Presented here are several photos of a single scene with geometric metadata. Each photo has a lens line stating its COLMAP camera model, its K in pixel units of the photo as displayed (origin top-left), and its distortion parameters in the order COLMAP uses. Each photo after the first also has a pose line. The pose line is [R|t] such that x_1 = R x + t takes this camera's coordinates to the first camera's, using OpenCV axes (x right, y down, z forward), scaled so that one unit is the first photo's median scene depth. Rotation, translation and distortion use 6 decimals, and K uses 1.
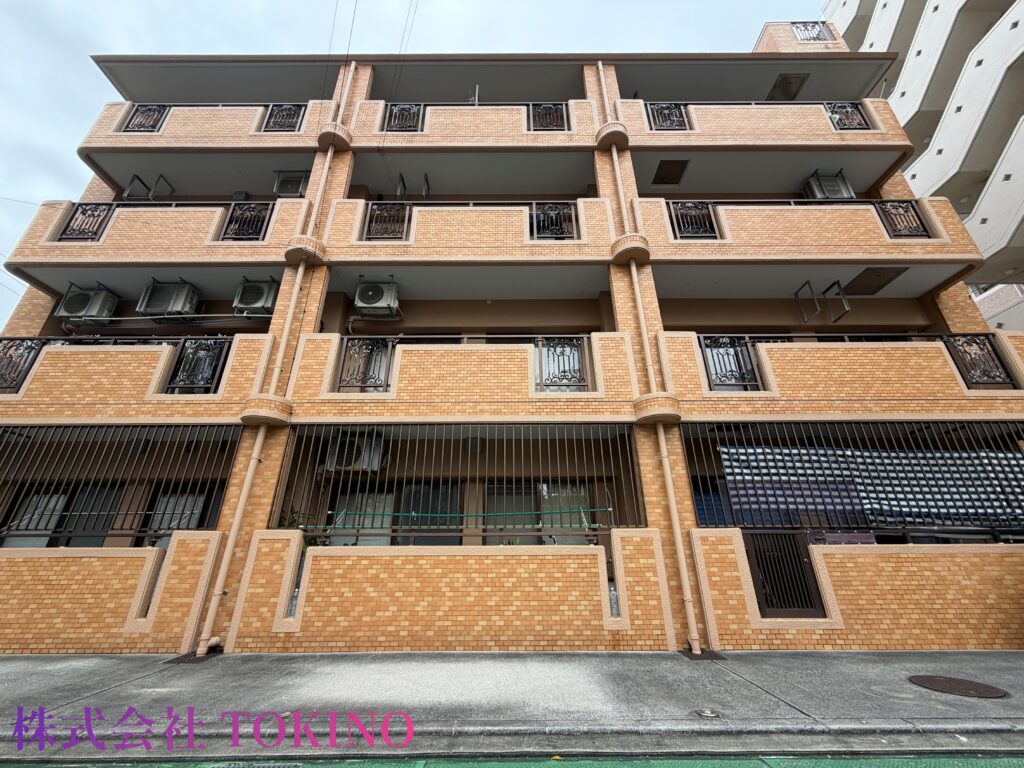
lens RADIAL K [[384.8, 0, 510.3], [0, 384.8, 409.6], [0, 0, 1]] dist [-0.000153, 0.000158]
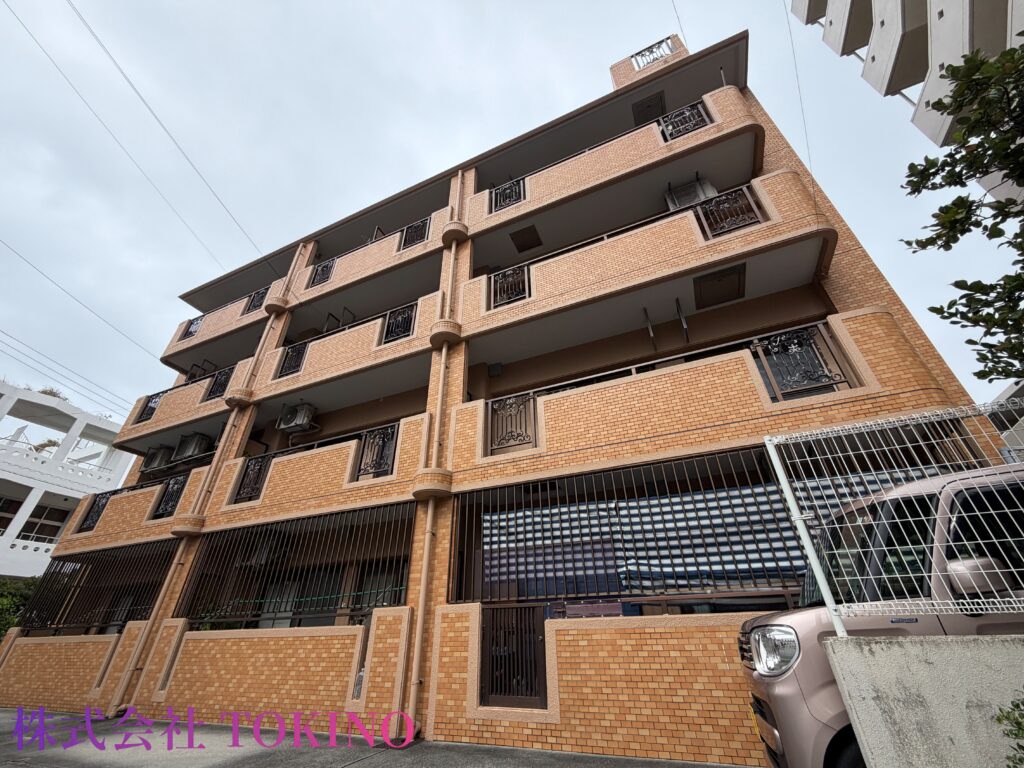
lens RADIAL K [[409.3, 0, 509.9], [0, 409.3, 384.3], [0, 0, 1]] dist [-0.000172, 0.000288]
pose [[0.913639, -0.223328, -0.339690, 1.167363], [0.160839, 0.965987, -0.202486, -0.005258], [0.373356, 0.130364, 0.918483, 0.001132]]
